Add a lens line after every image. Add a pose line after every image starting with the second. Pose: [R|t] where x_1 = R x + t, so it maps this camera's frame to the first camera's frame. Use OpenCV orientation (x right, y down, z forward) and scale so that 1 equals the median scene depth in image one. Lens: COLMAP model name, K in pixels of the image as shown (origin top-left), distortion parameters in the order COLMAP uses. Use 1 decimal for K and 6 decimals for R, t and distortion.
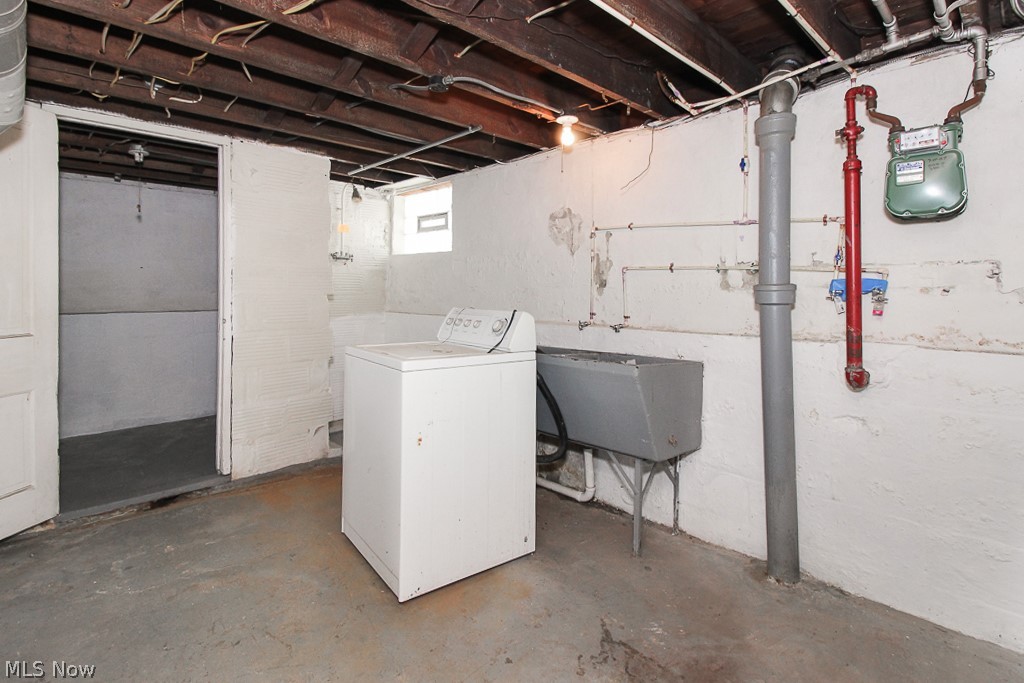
lens RADIAL K [[503.7, 0, 512.0], [0, 503.7, 288.8], [0, 0, 1]] dist [0.013113, -0.017233]
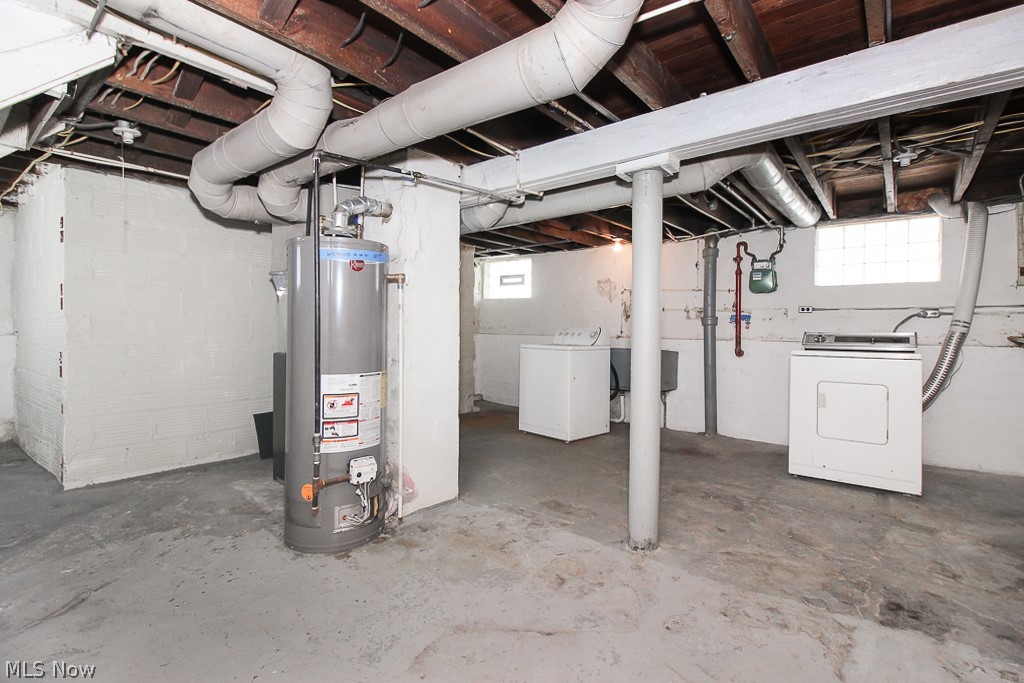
lens RADIAL K [[477.1, 0, 521.1], [0, 477.1, 332.7], [0, 0, 1]] dist [0.015419, -0.011353]
pose [[0.991900, 0.005053, 0.126919, -0.684520], [-0.006811, 0.999887, 0.013427, 0.043880], [-0.126837, -0.014182, 0.991822, -1.193573]]
